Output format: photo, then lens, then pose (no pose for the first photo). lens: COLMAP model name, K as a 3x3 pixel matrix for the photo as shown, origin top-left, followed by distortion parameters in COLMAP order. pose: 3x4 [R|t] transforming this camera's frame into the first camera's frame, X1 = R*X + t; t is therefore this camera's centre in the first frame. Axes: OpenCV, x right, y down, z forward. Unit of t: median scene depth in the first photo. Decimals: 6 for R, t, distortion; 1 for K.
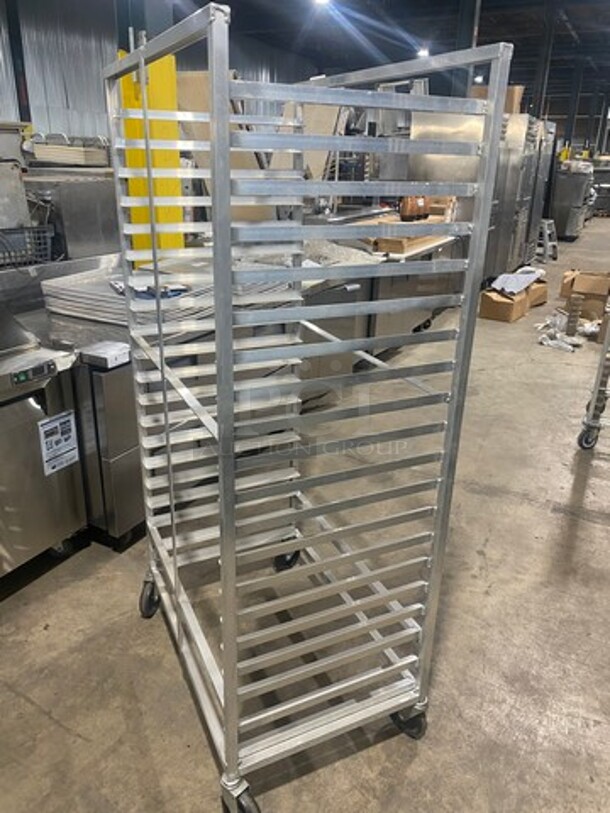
lens RADIAL K [[618.6, 0, 305.0], [0, 618.6, 406.5], [0, 0, 1]] dist [0.011667, -0.002989]
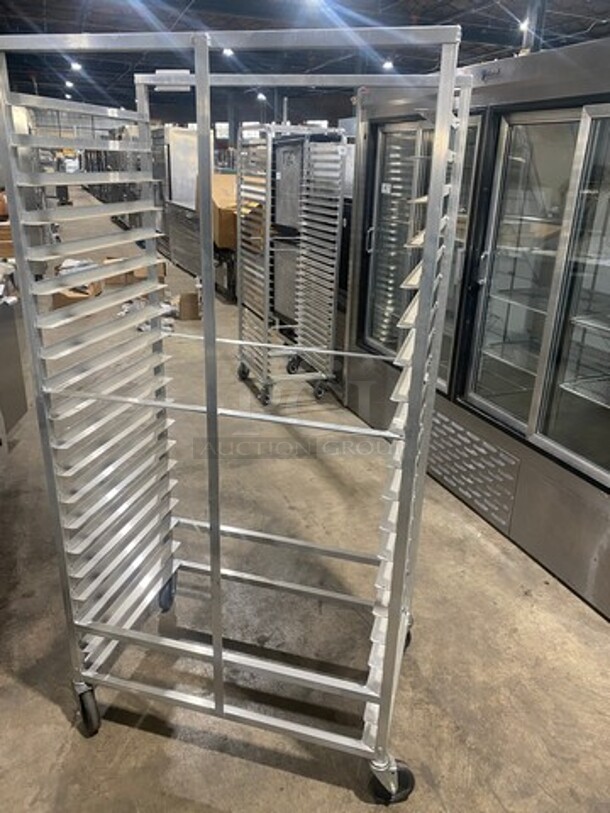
lens RADIAL K [[618.6, 0, 305.0], [0, 618.6, 406.5], [0, 0, 1]] dist [0.011667, -0.002989]
pose [[0.661963, -0.279604, 0.695433, -0.437201], [0.267520, 0.954843, 0.129257, -0.082084], [-0.700170, 0.100479, 0.706871, 0.162726]]
